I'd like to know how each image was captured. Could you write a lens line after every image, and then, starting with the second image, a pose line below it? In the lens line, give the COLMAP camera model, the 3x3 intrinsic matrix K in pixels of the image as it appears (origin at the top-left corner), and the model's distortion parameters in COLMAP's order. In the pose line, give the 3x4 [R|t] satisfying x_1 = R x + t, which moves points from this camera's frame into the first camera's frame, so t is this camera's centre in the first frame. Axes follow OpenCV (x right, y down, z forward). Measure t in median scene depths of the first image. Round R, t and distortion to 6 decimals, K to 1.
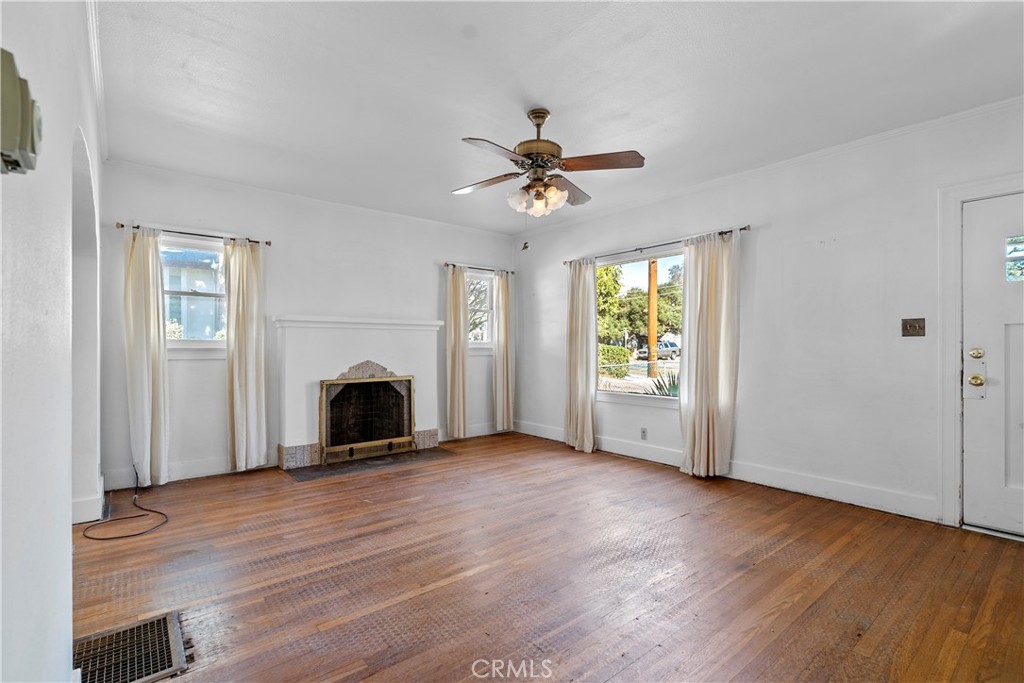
lens RADIAL K [[472.0, 0, 508.5], [0, 472.0, 343.8], [0, 0, 1]] dist [-0.001650, 0.000665]
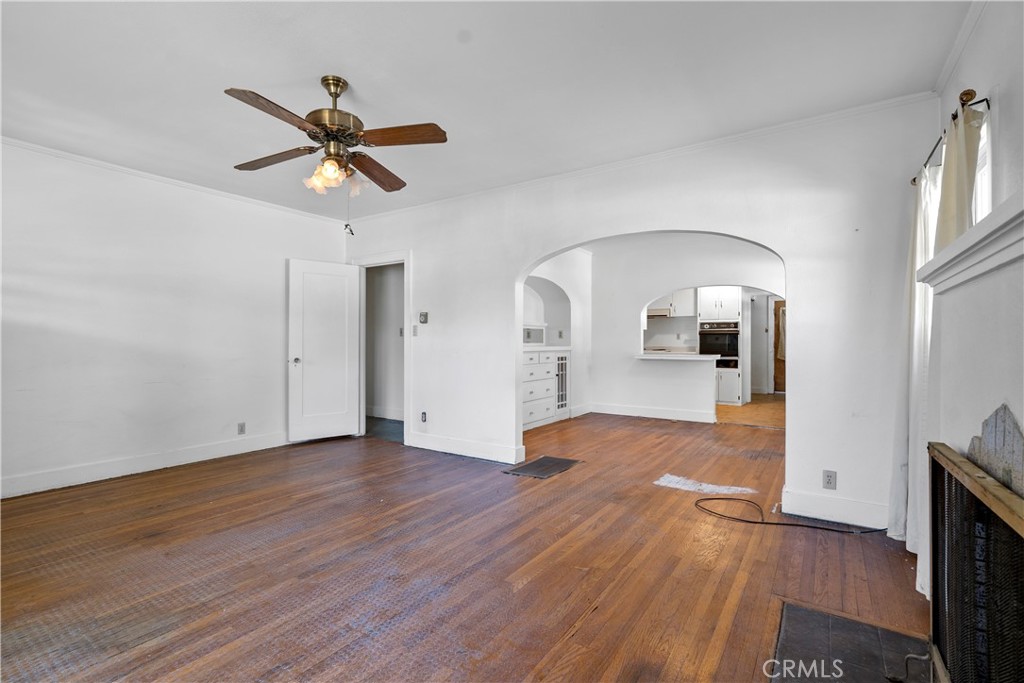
lens RADIAL K [[472.0, 0, 508.5], [0, 472.0, 343.8], [0, 0, 1]] dist [-0.001650, 0.000665]
pose [[-0.959106, -0.001423, -0.283045, -0.001750], [-0.000675, 0.999996, -0.002738, 0.006964], [0.283047, -0.002435, -0.959103, 1.239377]]
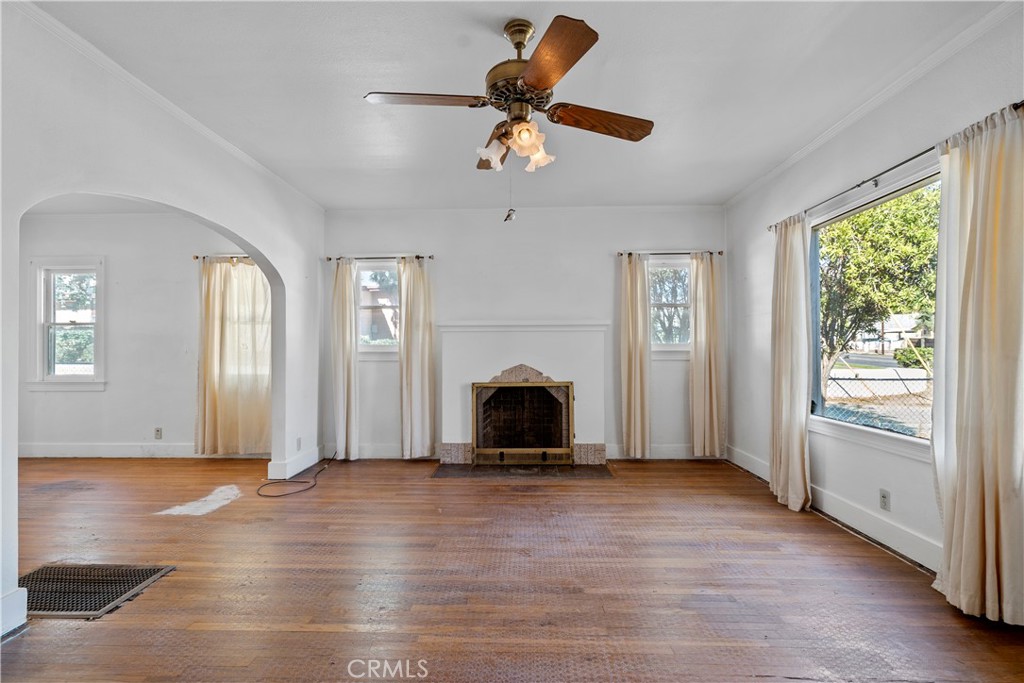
lens RADIAL K [[459.8, 0, 509.3], [0, 459.8, 344.9], [0, 0, 1]] dist [-0.002668, 0.000724]
pose [[0.756016, -0.010711, -0.654465, 0.324917], [0.008005, 0.999943, -0.007118, 0.002616], [0.654504, 0.000142, 0.756058, 0.291245]]
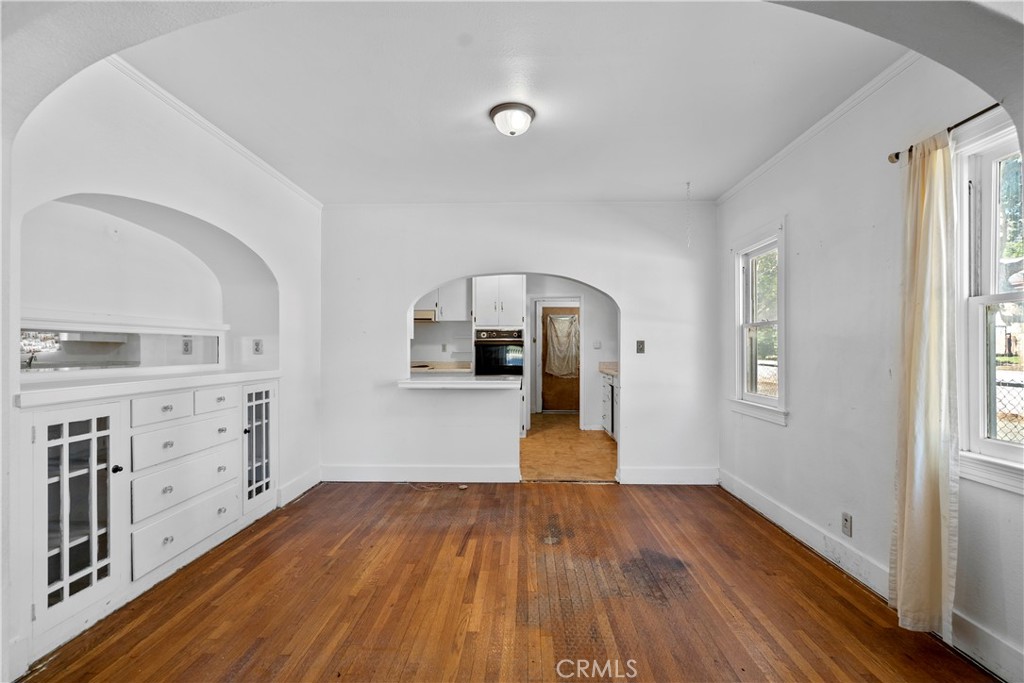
lens RADIAL K [[462.2, 0, 508.7], [0, 462.2, 349.4], [0, 0, 1]] dist [-0.002674, -0.000037]
pose [[-0.663405, -0.000859, -0.748260, -0.303945], [0.003240, 0.999987, -0.004021, -0.019207], [0.748253, -0.005091, -0.663394, 0.632405]]
